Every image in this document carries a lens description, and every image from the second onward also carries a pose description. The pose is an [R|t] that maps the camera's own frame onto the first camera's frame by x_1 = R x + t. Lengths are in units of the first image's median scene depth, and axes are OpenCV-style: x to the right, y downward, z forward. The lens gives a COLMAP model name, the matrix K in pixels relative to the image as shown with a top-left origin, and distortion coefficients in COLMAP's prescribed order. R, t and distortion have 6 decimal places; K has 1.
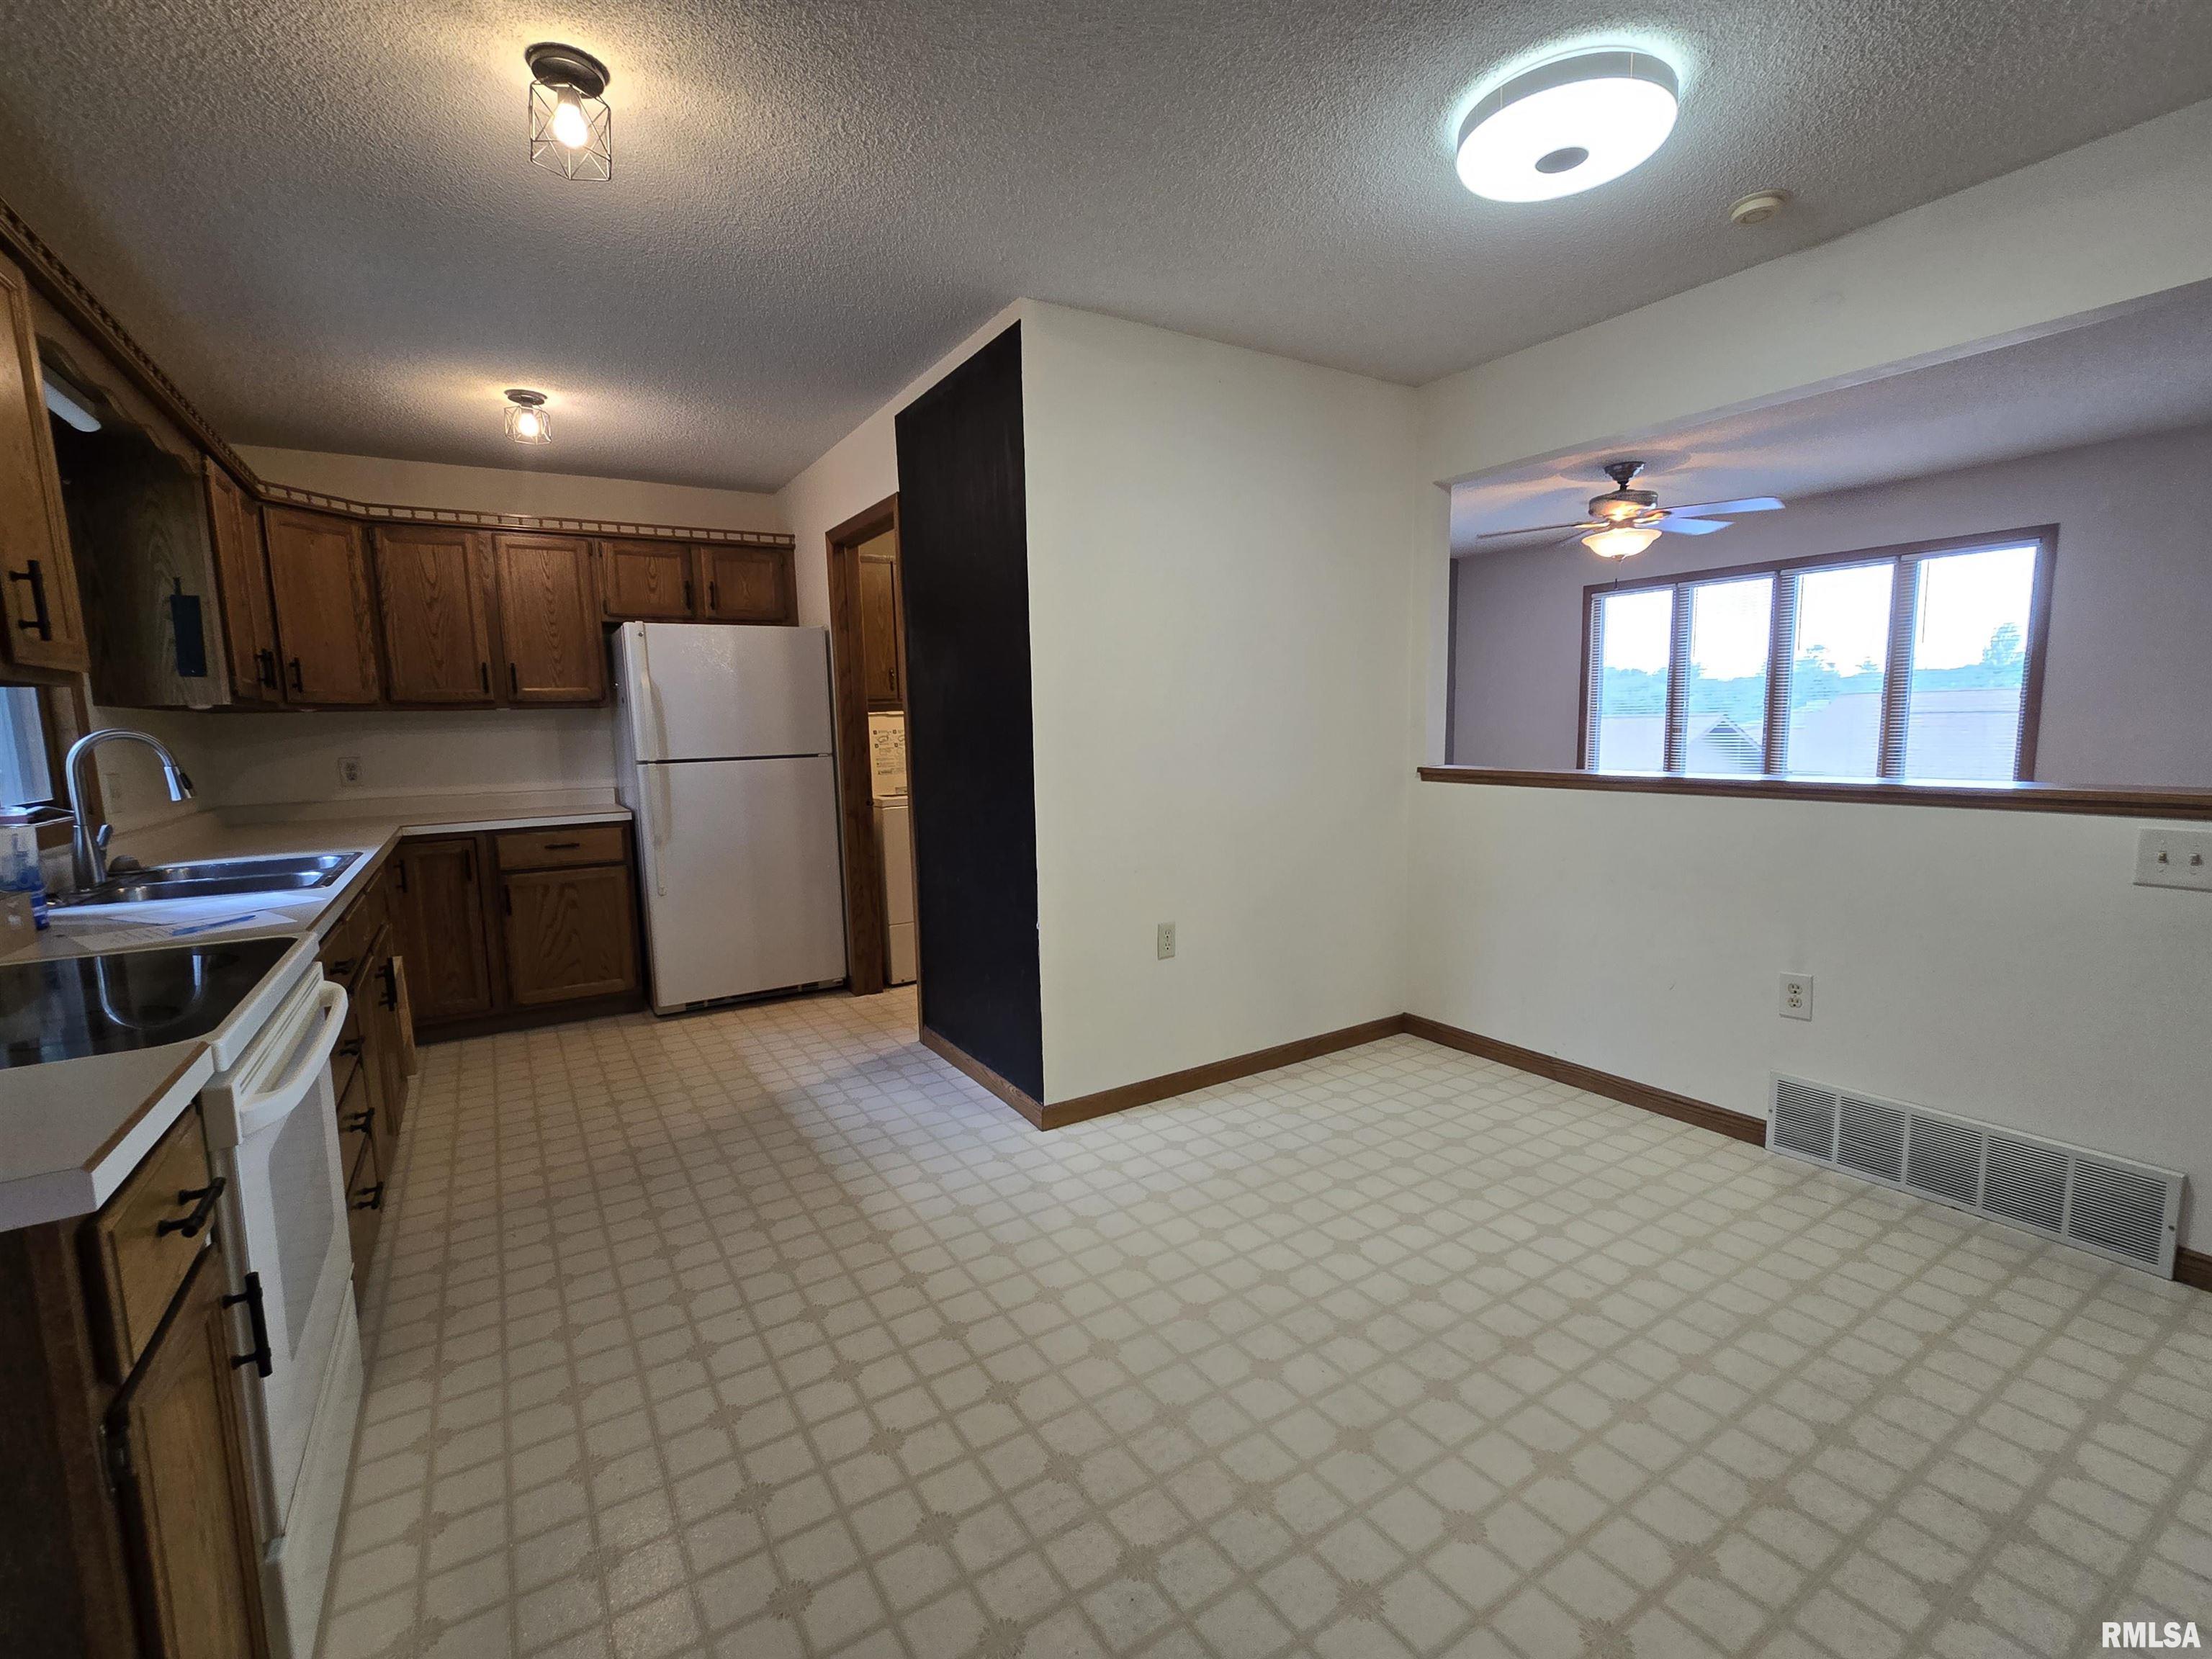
lens RADIAL K [[973.1, 0, 1094.2], [0, 973.1, 833.1], [0, 0, 1]] dist [-0.005366, 0.000048]
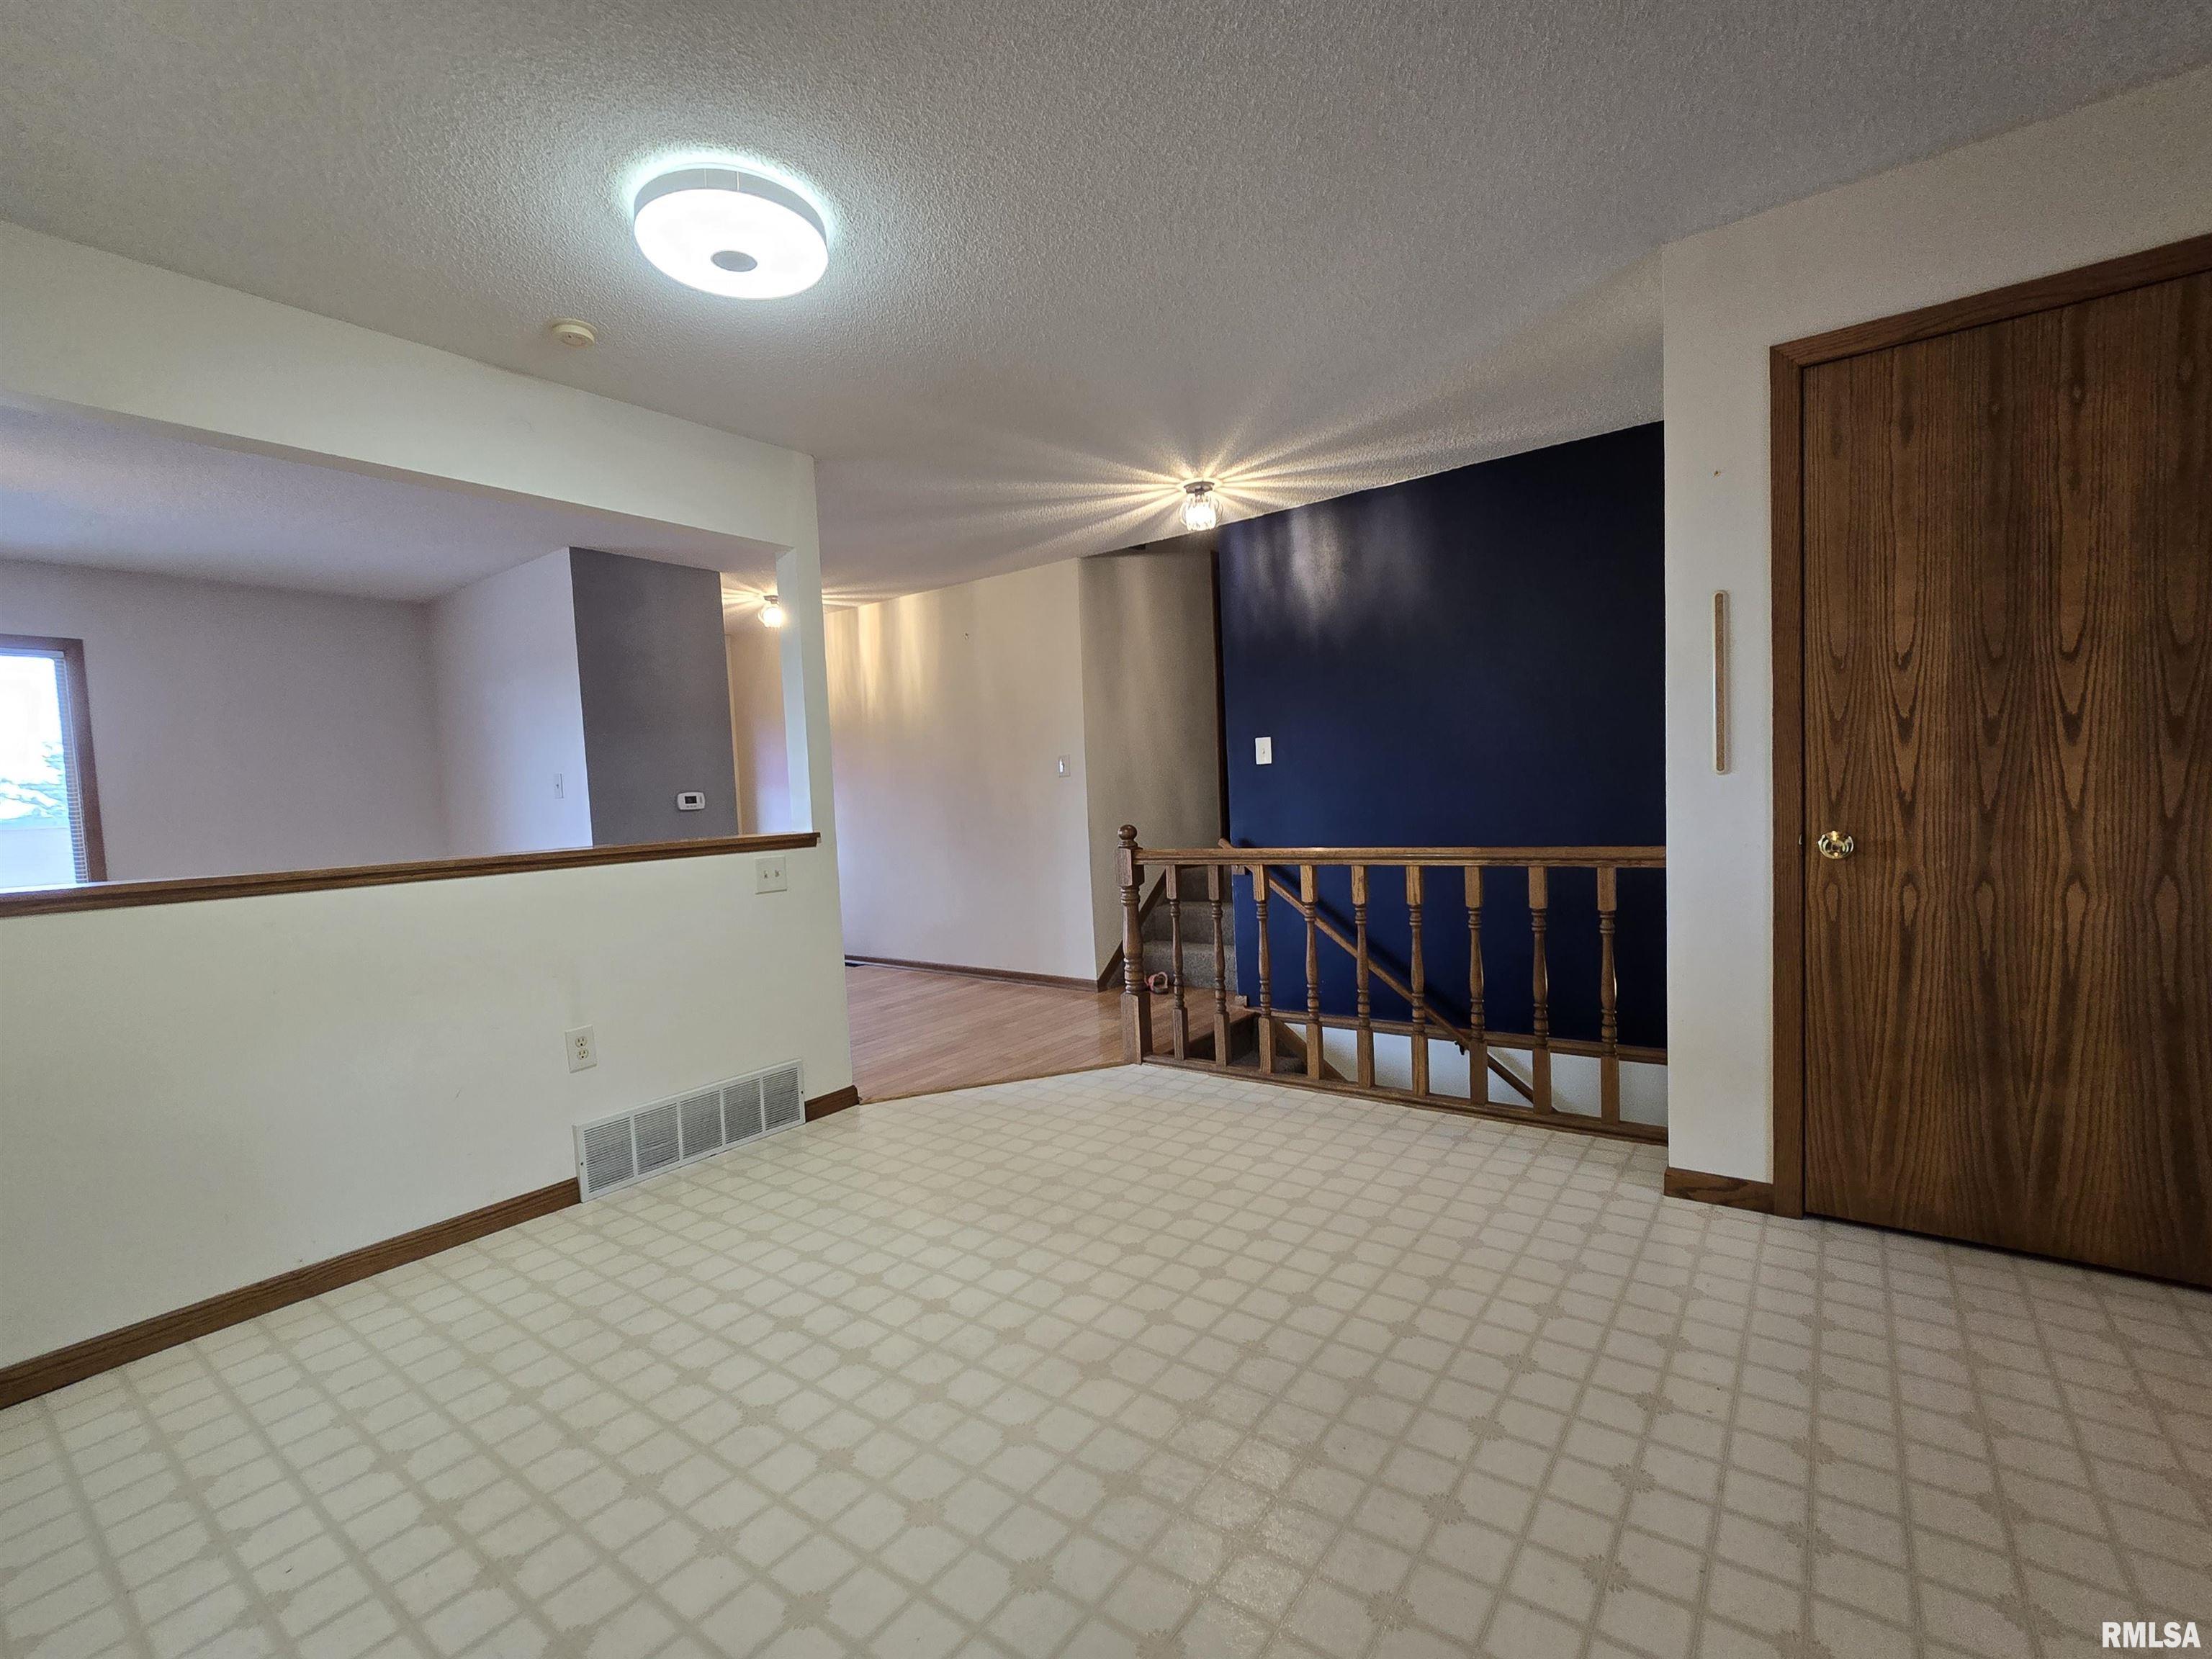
lens RADIAL K [[973.1, 0, 1096.0], [0, 973.1, 843.9], [0, 0, 1]] dist [-0.005366, 0.000048]
pose [[-0.349943, -0.009377, 0.936724, -0.532360], [0.164854, 0.983728, 0.071434, -0.043367], [-0.922151, 0.179421, -0.342703, 0.857528]]
